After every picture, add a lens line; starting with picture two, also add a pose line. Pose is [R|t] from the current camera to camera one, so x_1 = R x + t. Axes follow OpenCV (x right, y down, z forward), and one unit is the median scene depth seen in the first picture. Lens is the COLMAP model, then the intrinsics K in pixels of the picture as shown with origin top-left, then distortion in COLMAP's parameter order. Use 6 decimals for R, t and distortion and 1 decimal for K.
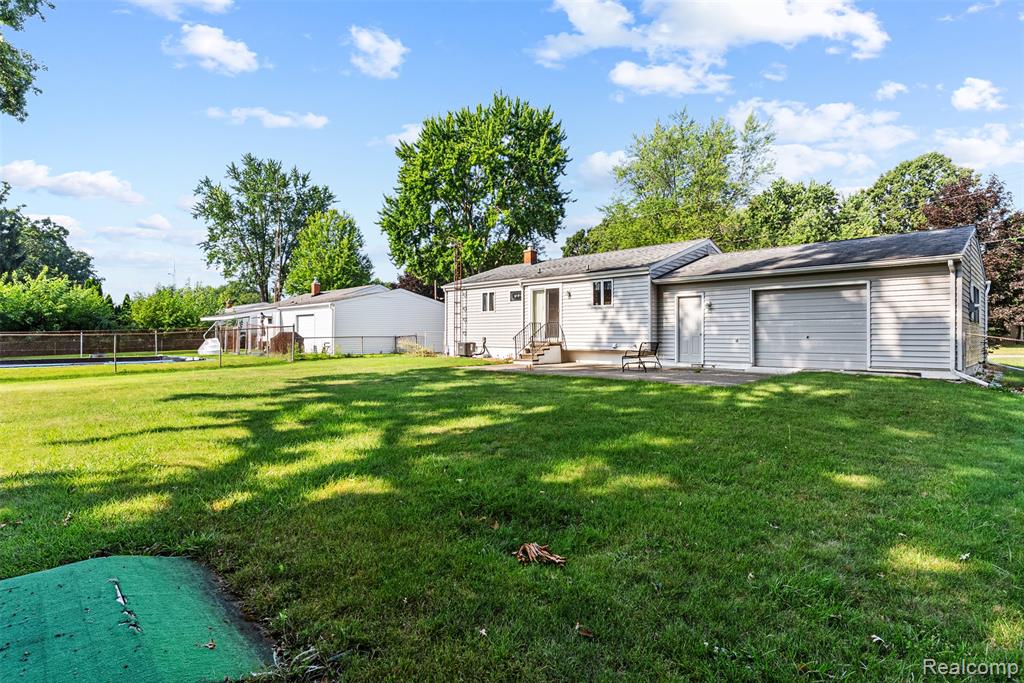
lens RADIAL K [[529.2, 0, 517.2], [0, 529.2, 338.4], [0, 0, 1]] dist [-0.000536, 0.001042]
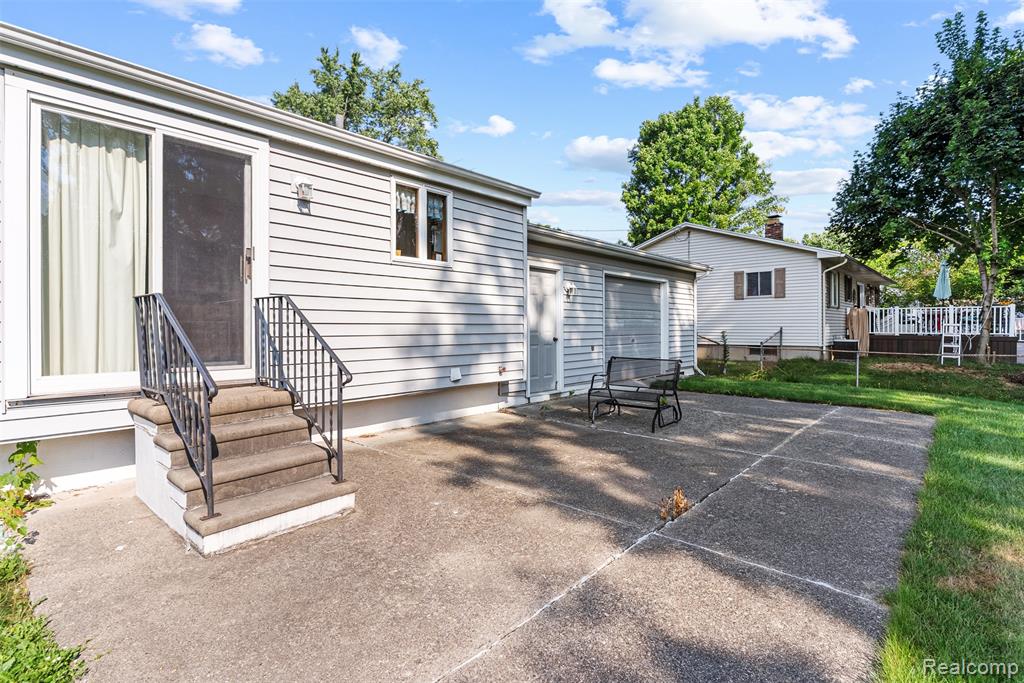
lens RADIAL K [[503.1, 0, 511.1], [0, 503.1, 330.8], [0, 0, 1]] dist [-0.001168, 0.000087]
pose [[-0.057566, -0.005247, 0.998328, -0.166136], [0.009931, 0.999934, 0.005828, -0.018219], [-0.998292, 0.010250, -0.057510, 0.964685]]
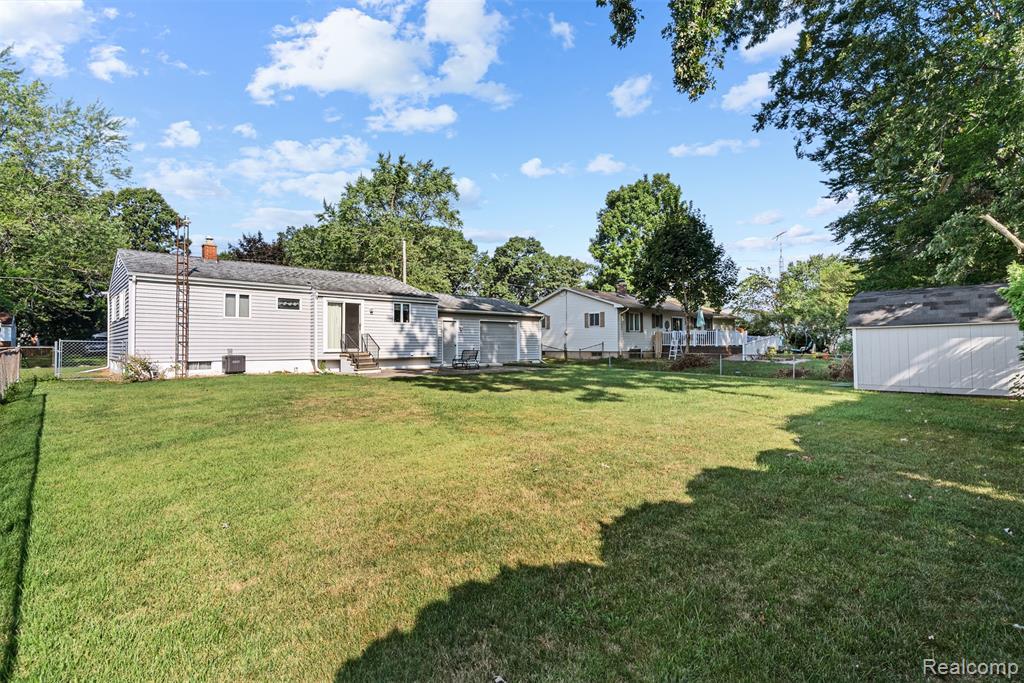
lens RADIAL K [[485.8, 0, 513.0], [0, 485.8, 338.6], [0, 0, 1]] dist [0.002390, 0.000048]
pose [[0.032896, 0.012557, 0.999380, -1.000866], [0.006699, 0.999896, -0.012784, -0.006942], [-0.999436, 0.007115, 0.032808, 0.696238]]
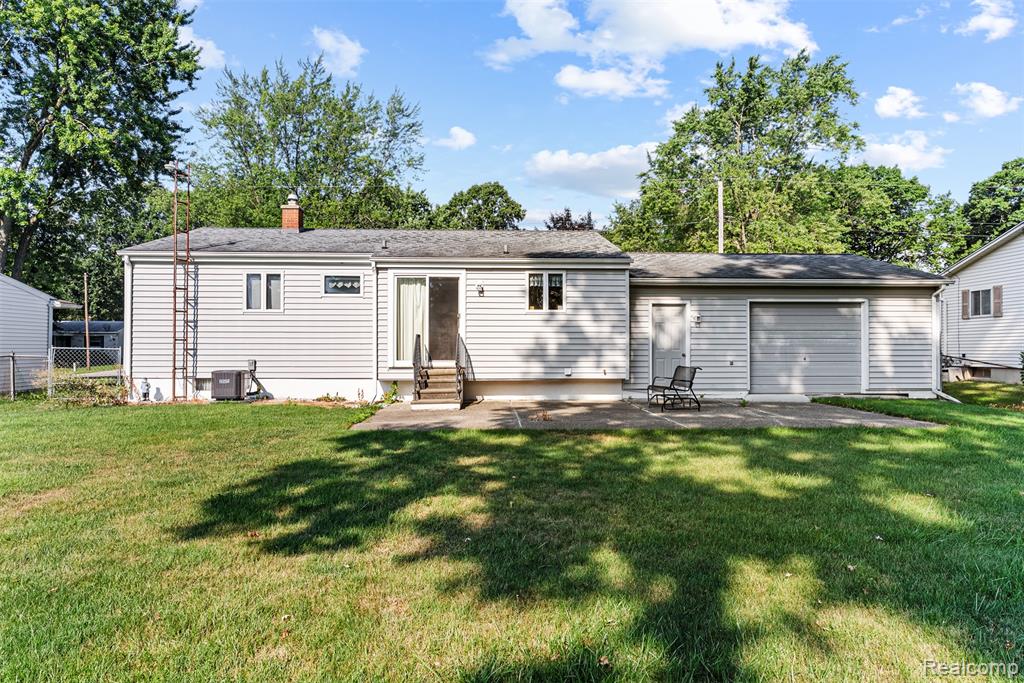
lens RADIAL K [[610.1, 0, 521.3], [0, 610.1, 345.2], [0, 0, 1]] dist [0.000902, 0.001868]
pose [[0.675293, 0.006809, 0.737518, -0.410738], [0.003119, 0.999922, -0.012087, -0.010586], [-0.737543, 0.010462, 0.675219, 0.519687]]
